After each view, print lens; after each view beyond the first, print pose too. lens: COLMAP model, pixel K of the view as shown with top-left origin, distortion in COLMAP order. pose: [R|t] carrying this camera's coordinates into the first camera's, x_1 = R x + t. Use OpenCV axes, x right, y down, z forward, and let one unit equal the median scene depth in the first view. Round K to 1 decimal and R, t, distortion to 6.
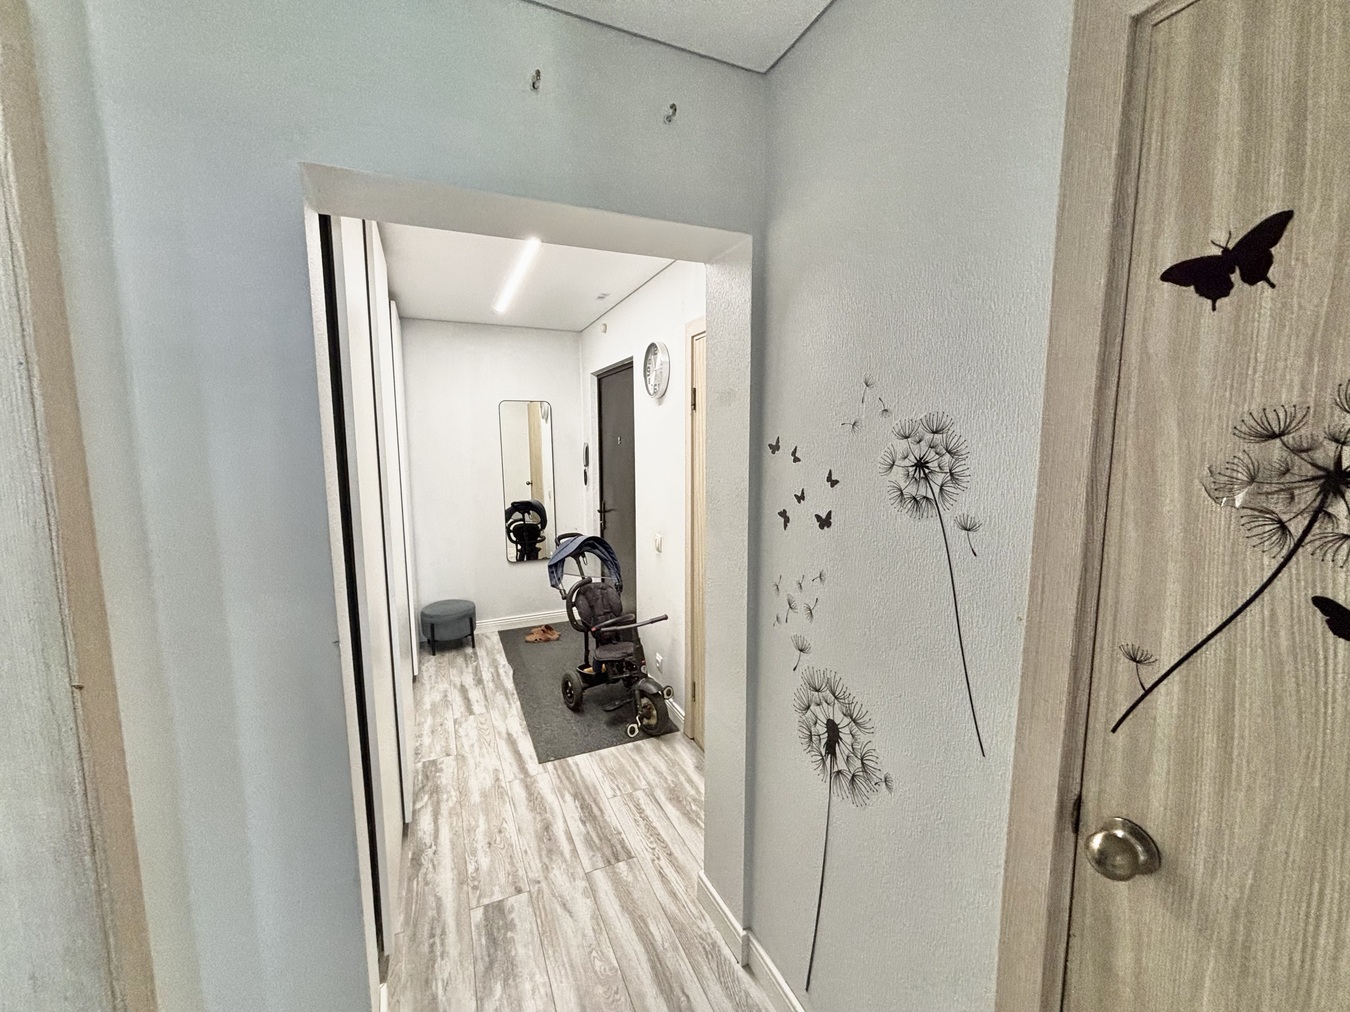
lens RADIAL K [[546.0, 0, 675.5], [0, 546.0, 505.6], [0, 0, 1]] dist [-0.001573, 0.000681]
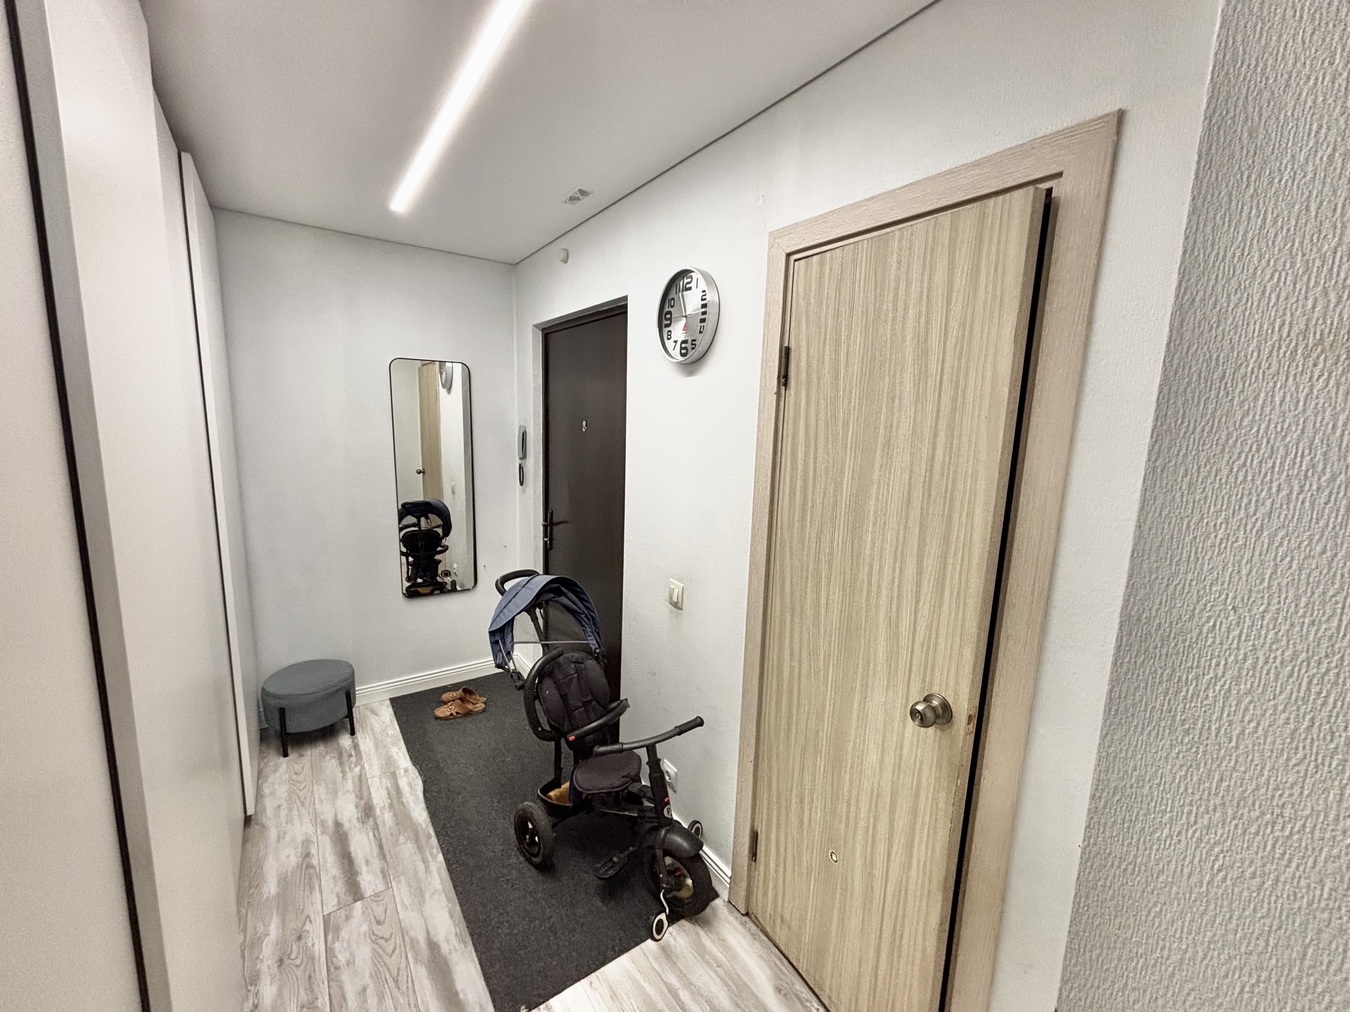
lens RADIAL K [[546.0, 0, 672.6], [0, 546.0, 501.1], [0, 0, 1]] dist [-0.001573, 0.000681]
pose [[0.980401, -0.002869, 0.196990, -0.164061], [-0.003874, 0.999420, 0.033833, -0.063666], [-0.196973, -0.033933, 0.979822, 0.393501]]
